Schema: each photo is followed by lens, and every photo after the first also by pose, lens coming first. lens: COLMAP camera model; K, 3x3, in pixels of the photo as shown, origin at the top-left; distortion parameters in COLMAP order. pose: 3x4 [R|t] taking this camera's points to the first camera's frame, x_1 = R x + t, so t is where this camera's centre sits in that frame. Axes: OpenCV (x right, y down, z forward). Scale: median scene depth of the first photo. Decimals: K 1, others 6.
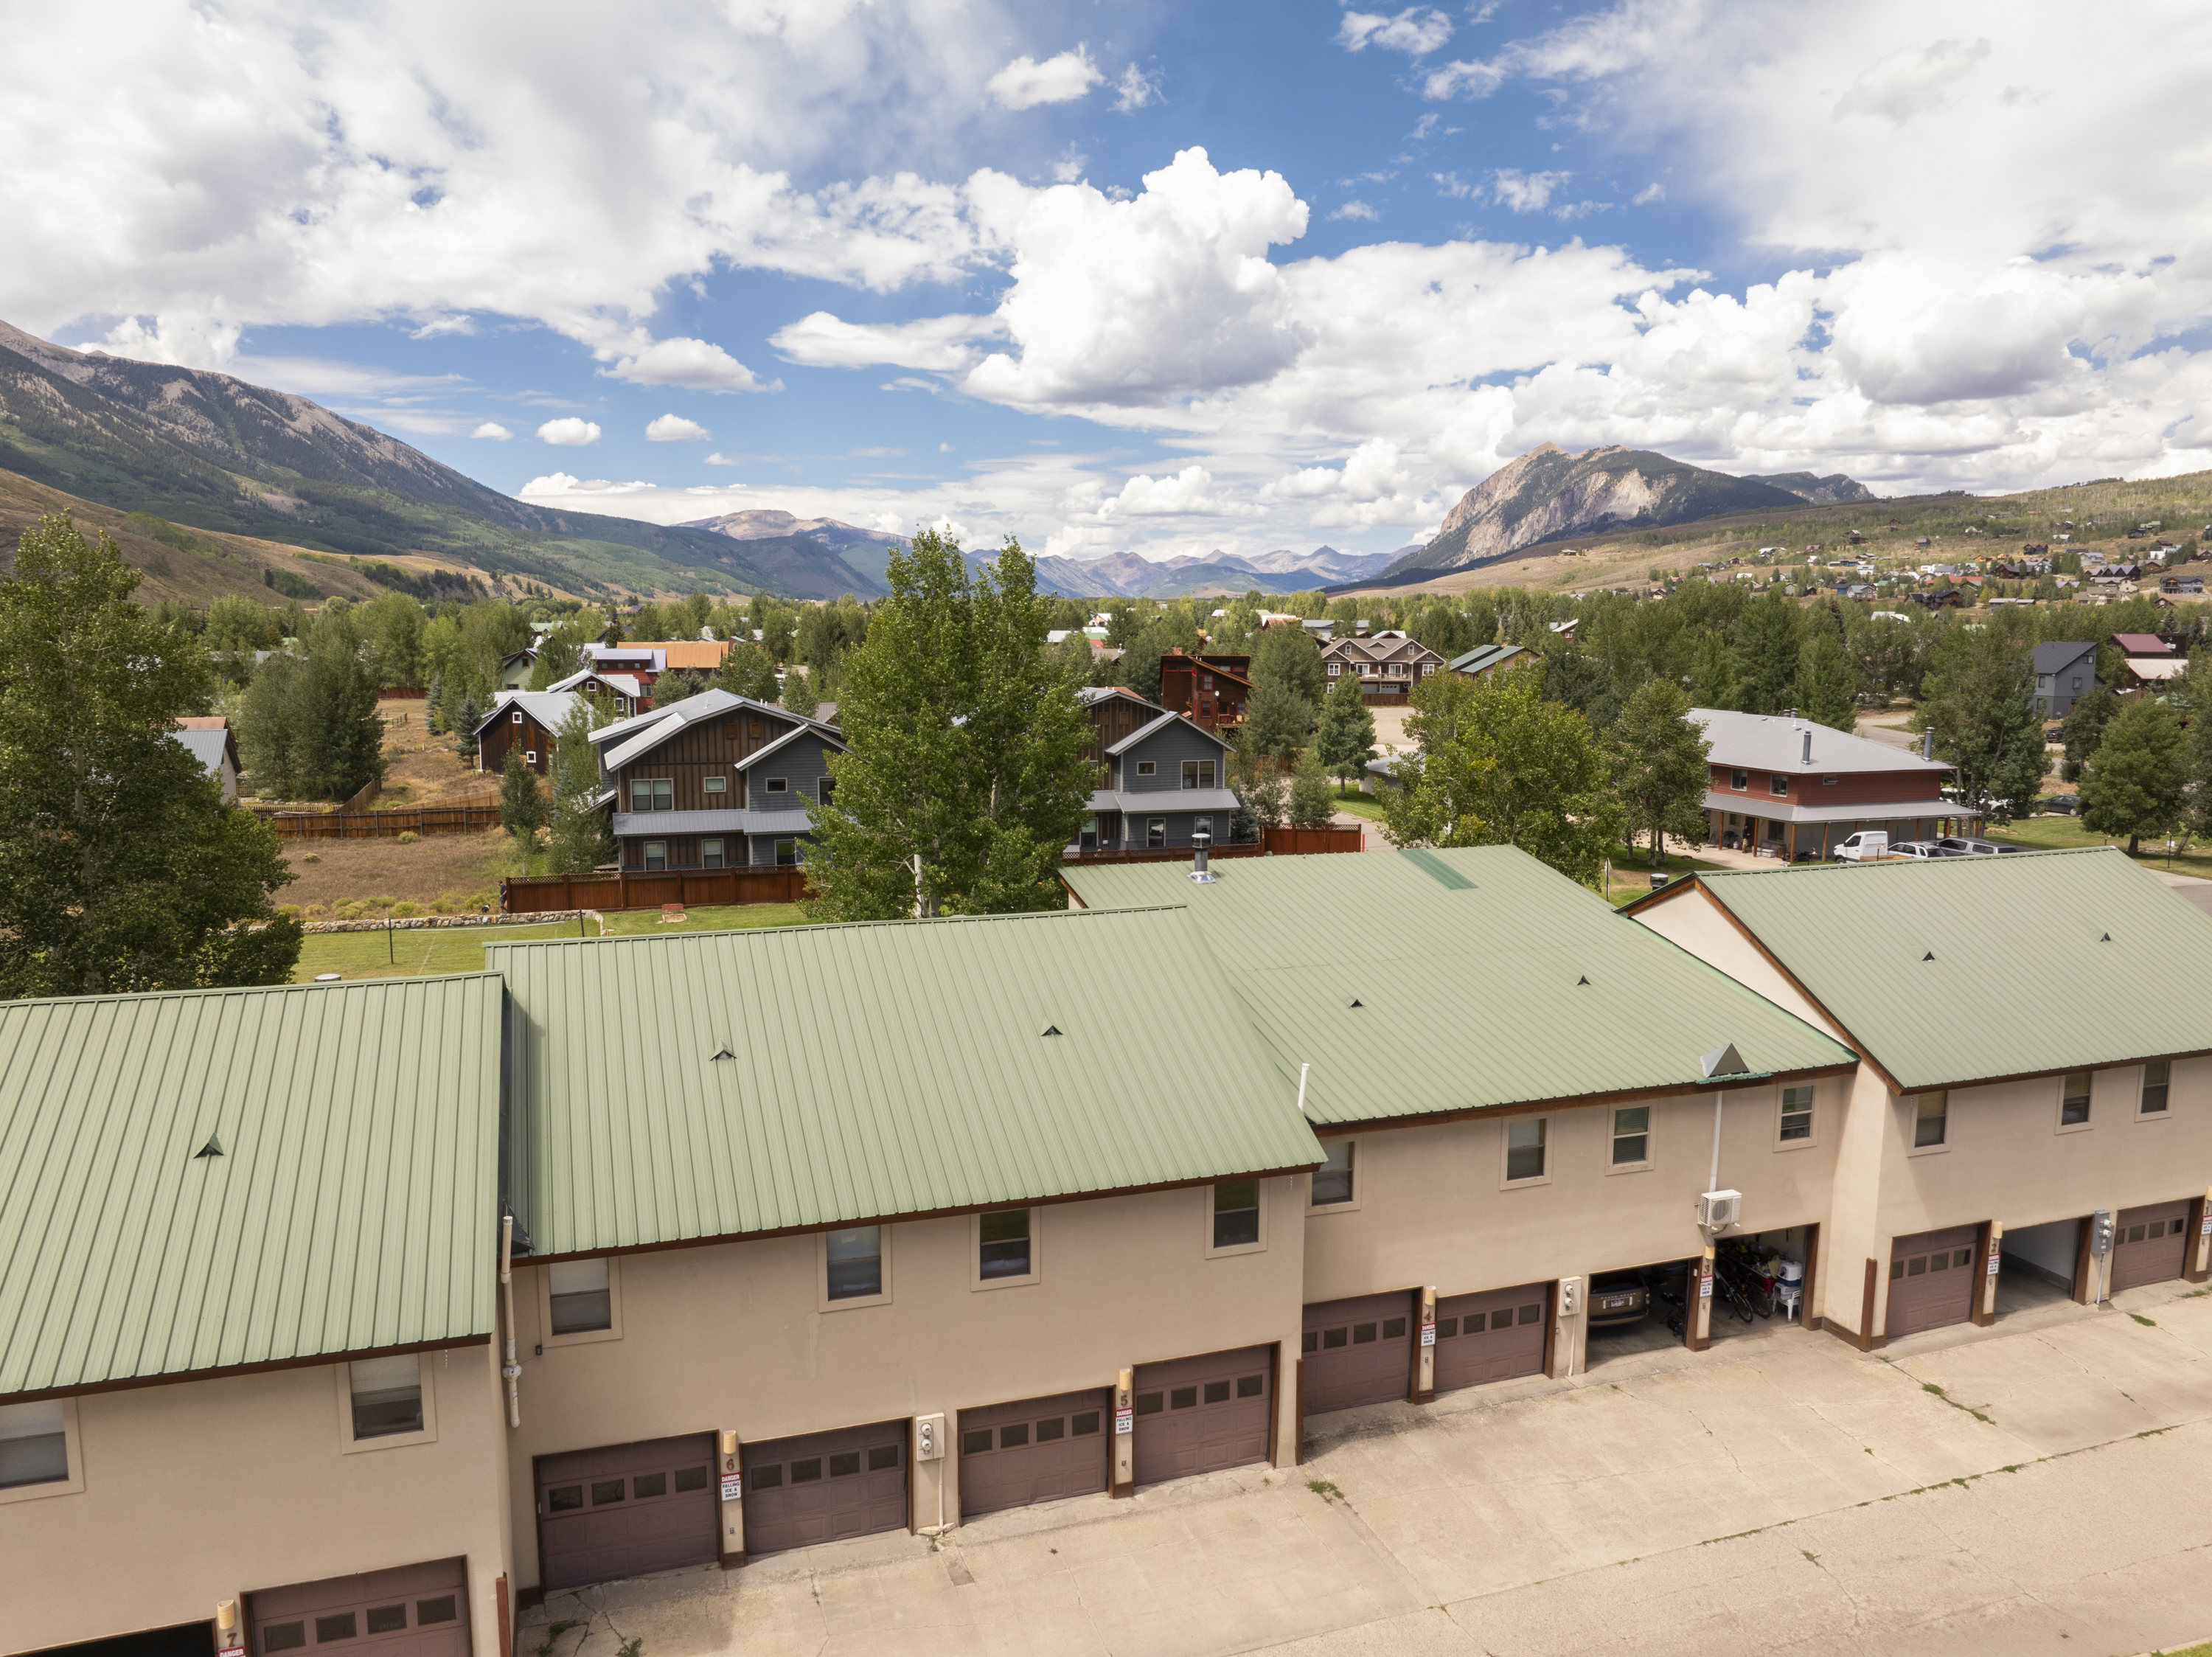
lens RADIAL K [[1530.6, 0, 1105.8], [0, 1530.6, 827.6], [0, 0, 1]] dist [-0.047039, 0.008675]
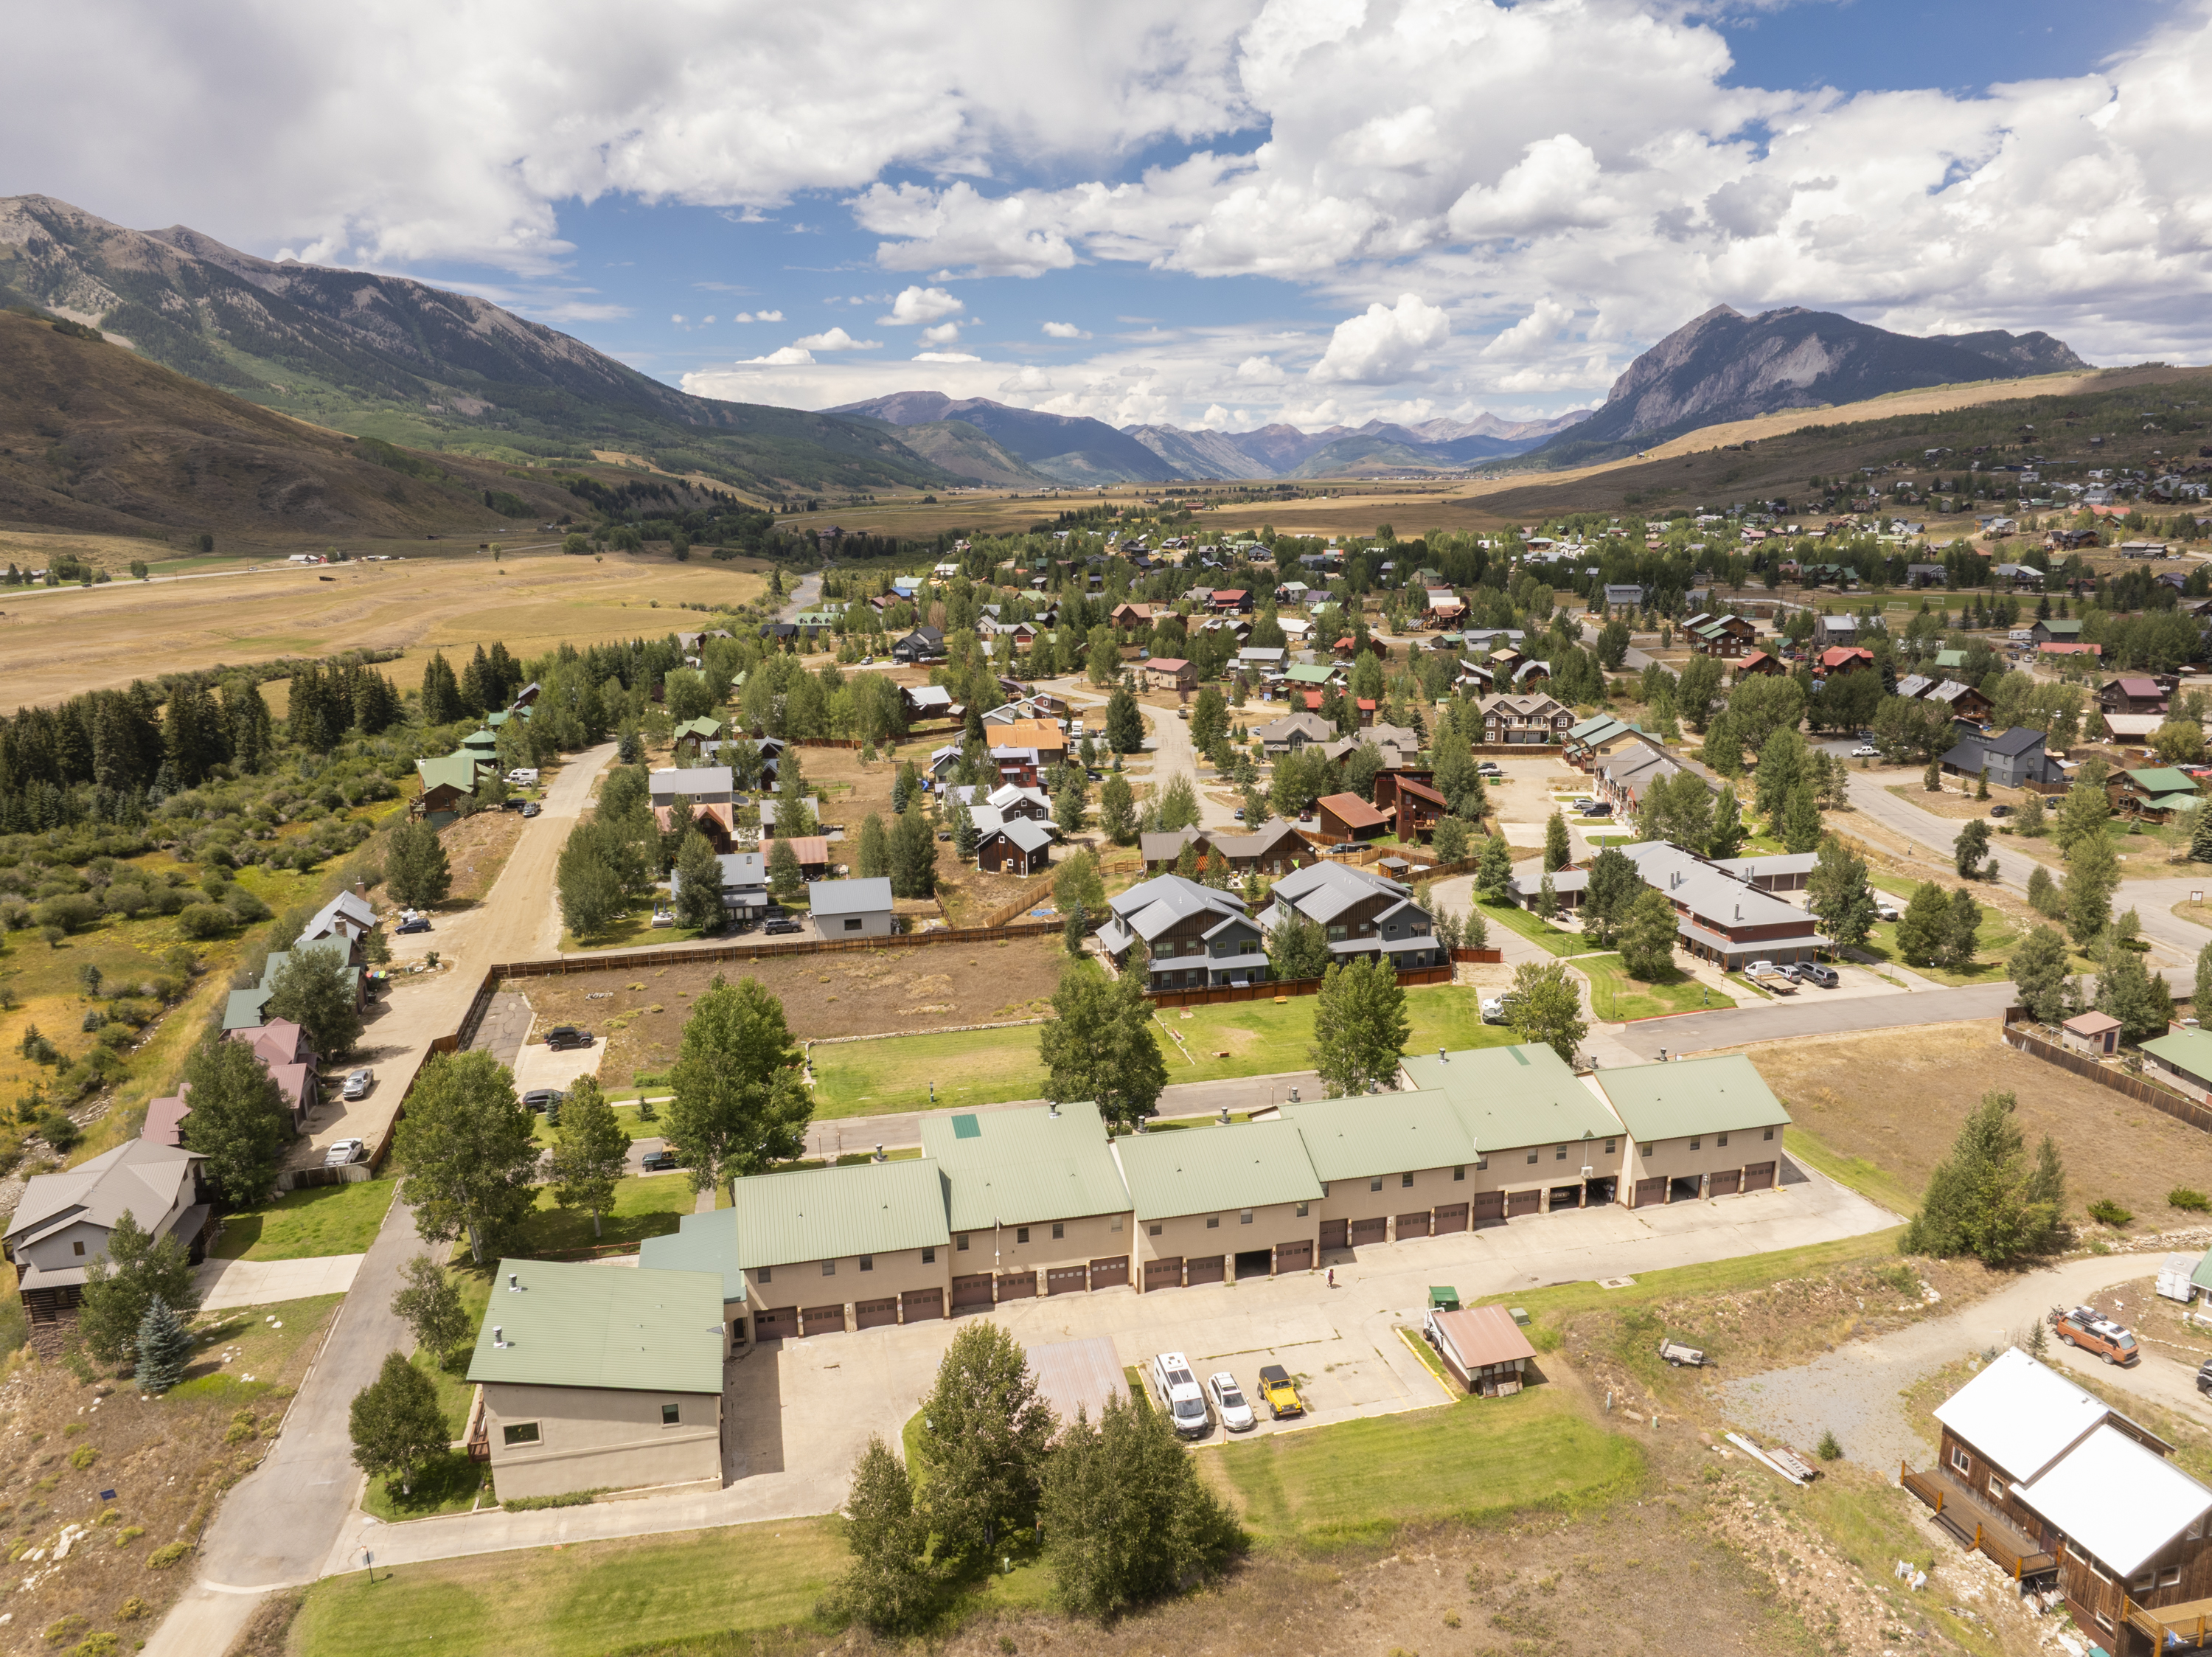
lens RADIAL K [[1530.6, 0, 1111.7], [0, 1530.6, 833.3], [0, 0, 1]] dist [-0.047039, 0.008675]
pose [[0.995463, 0.002101, -0.095128, -0.141335], [0.006102, 0.996289, 0.085858, -0.315196], [0.094955, -0.086049, 0.991756, -0.956061]]
